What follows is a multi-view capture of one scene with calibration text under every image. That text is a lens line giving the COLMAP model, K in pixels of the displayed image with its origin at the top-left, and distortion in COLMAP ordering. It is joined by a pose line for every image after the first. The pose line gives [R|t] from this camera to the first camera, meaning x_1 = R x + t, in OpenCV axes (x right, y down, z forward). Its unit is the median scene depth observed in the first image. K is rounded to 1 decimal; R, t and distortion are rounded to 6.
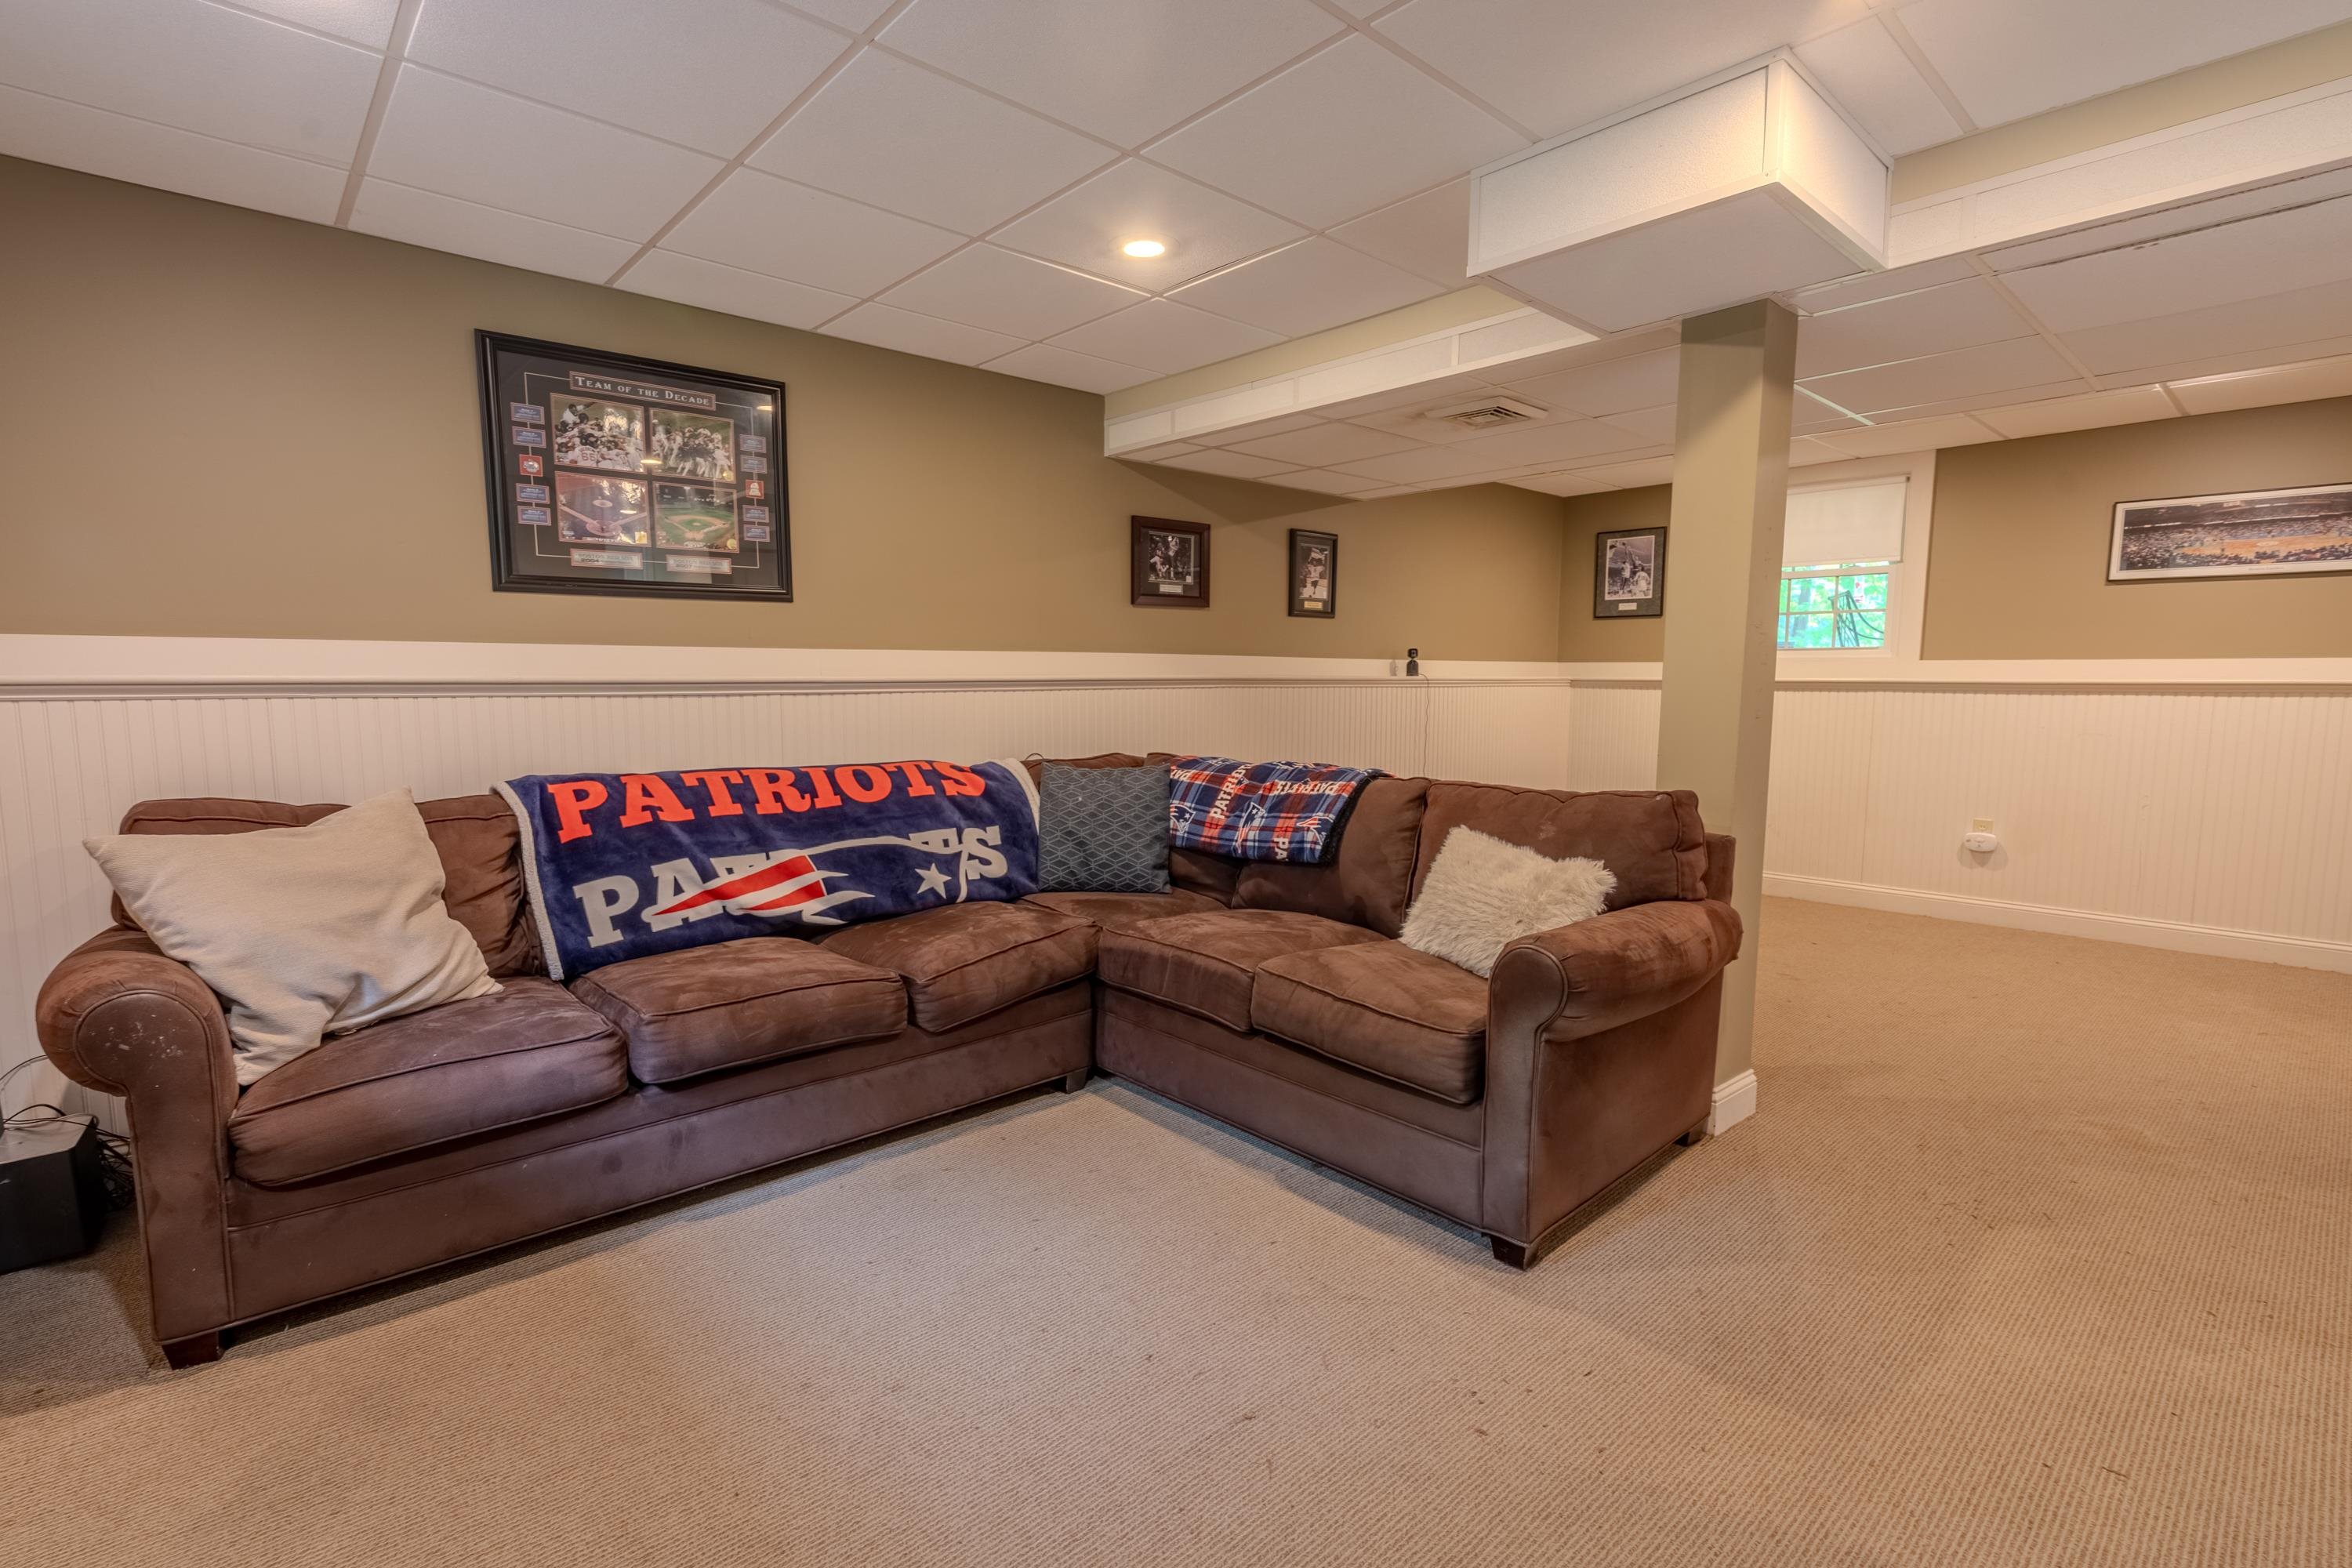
lens RADIAL K [[1073.7, 0, 1166.5], [0, 1073.7, 788.4], [0, 0, 1]] dist [-0.005194, 0.004677]
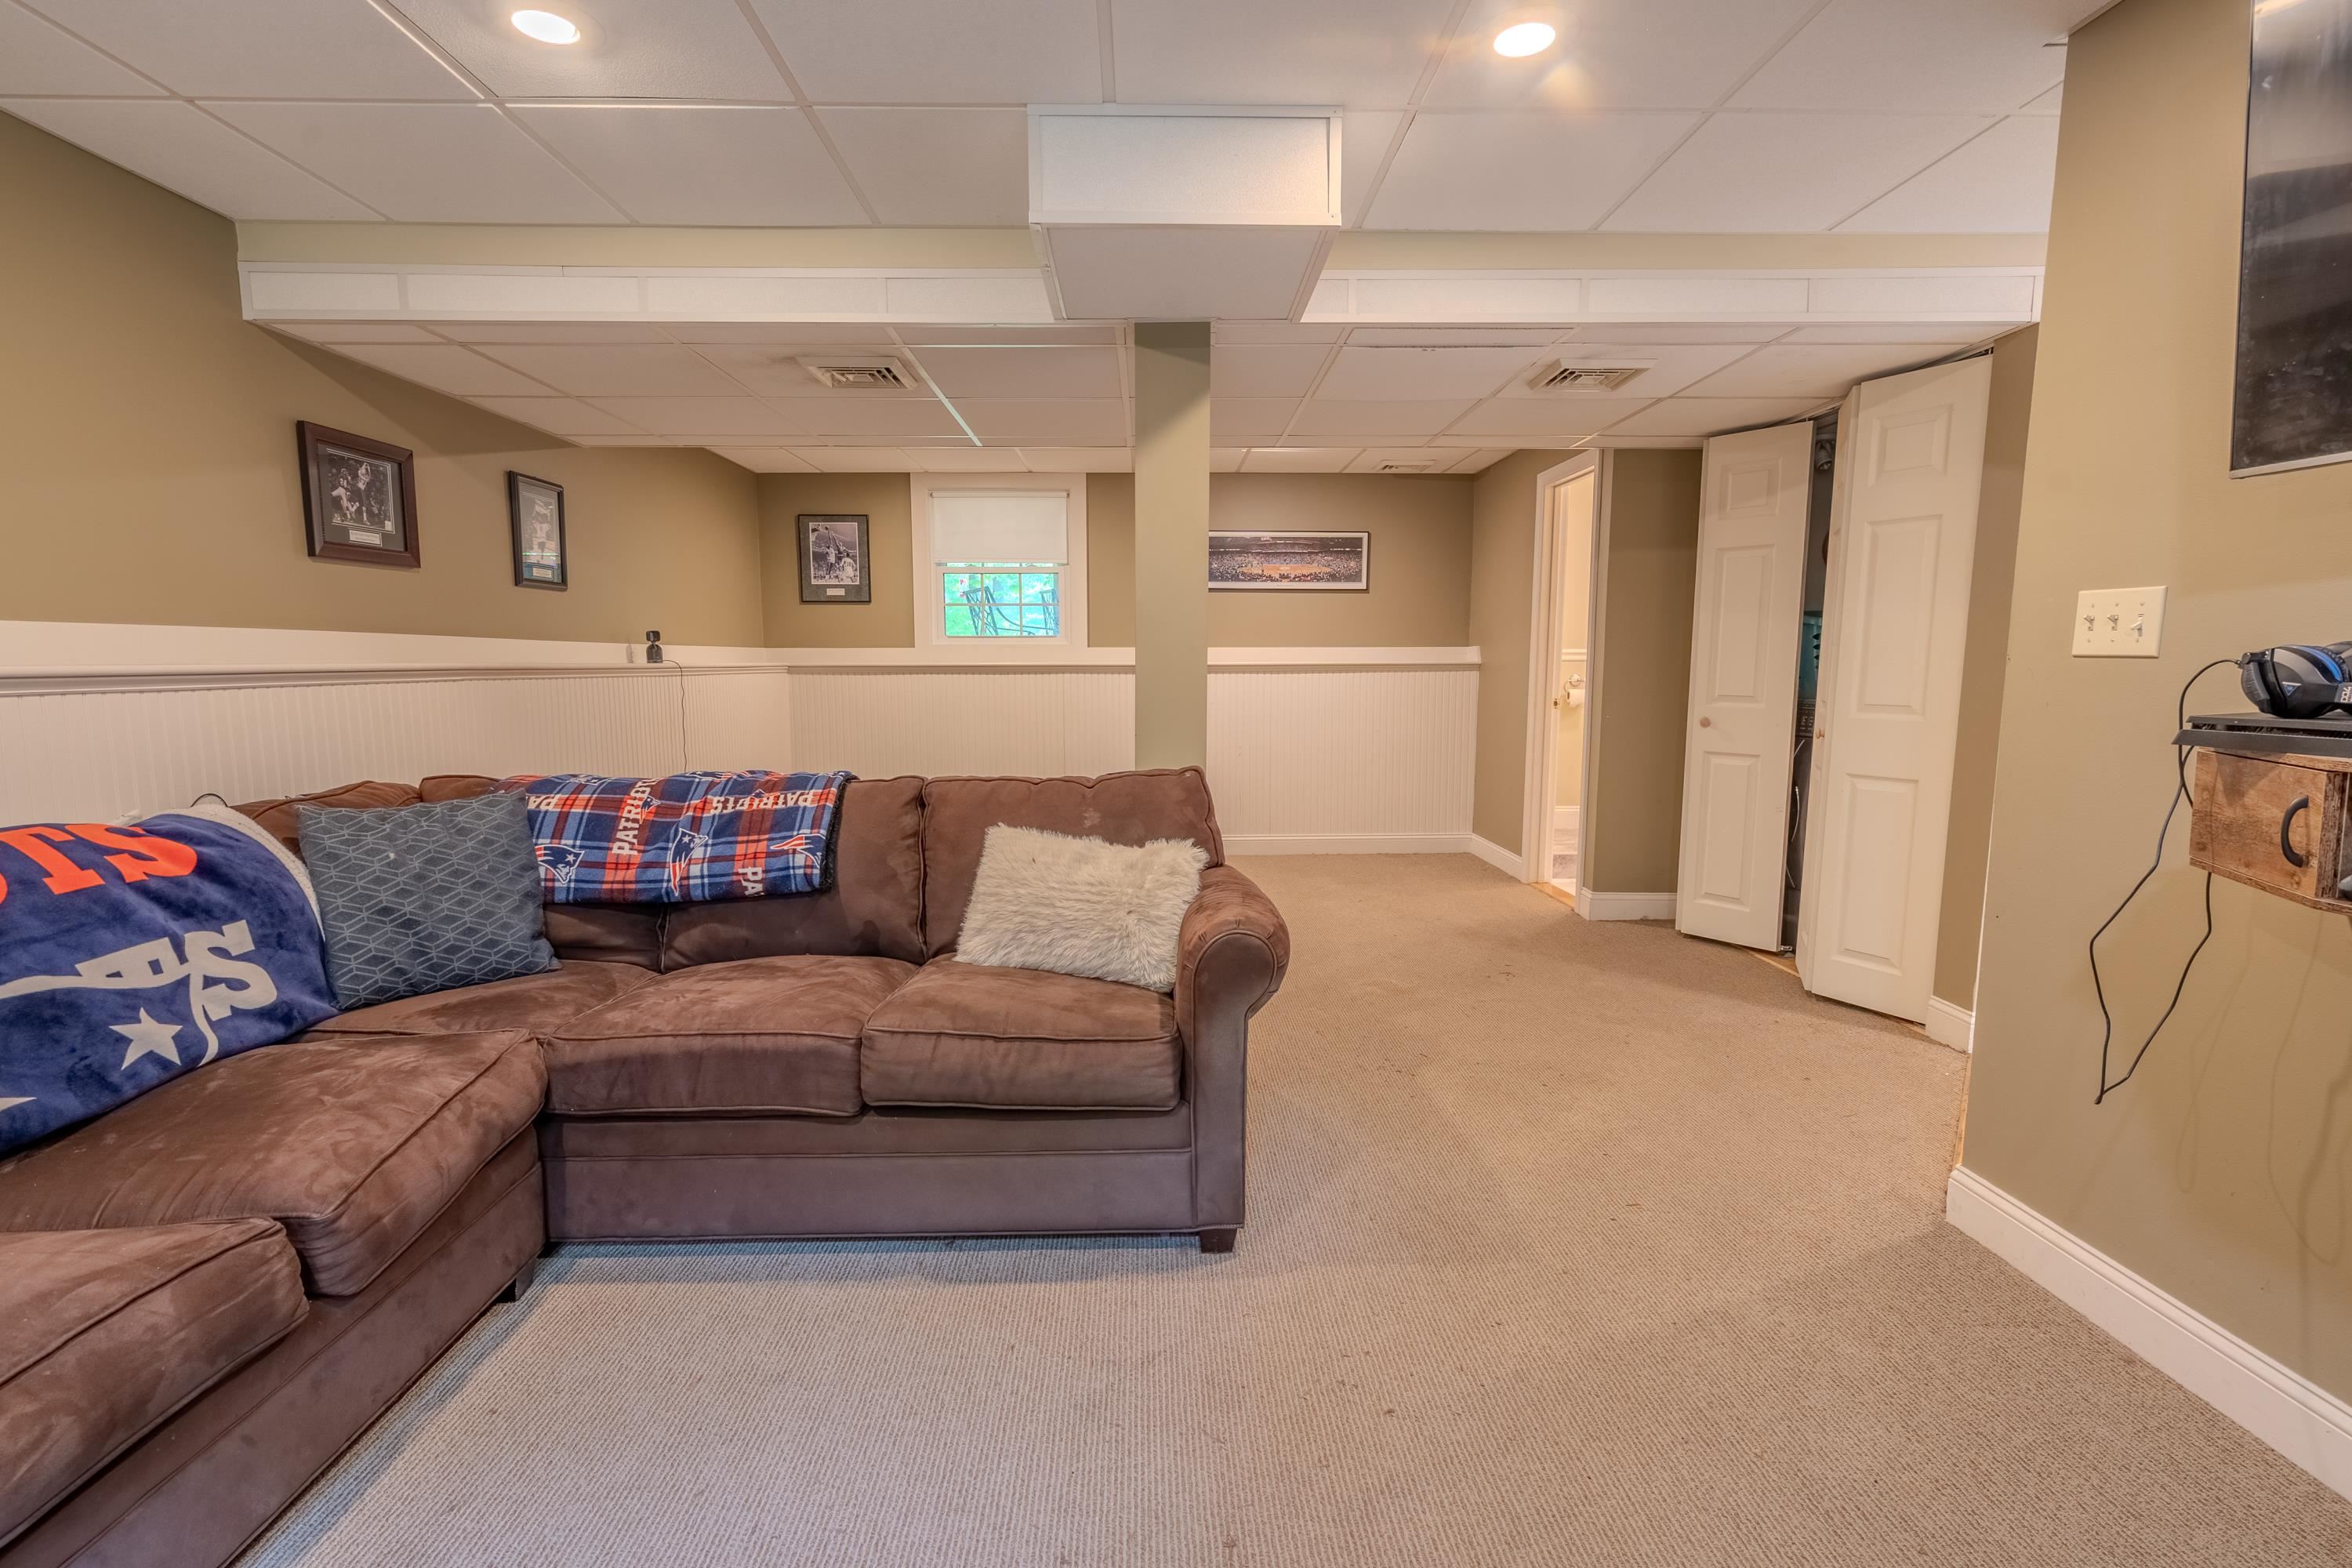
lens RADIAL K [[1073.7, 0, 1166.5], [0, 1073.7, 788.4], [0, 0, 1]] dist [-0.005194, 0.004677]
pose [[0.653773, -0.093268, 0.750921, -0.262989], [0.083883, 0.995191, 0.050577, -0.024513], [-0.752027, 0.029923, 0.658453, 0.230254]]
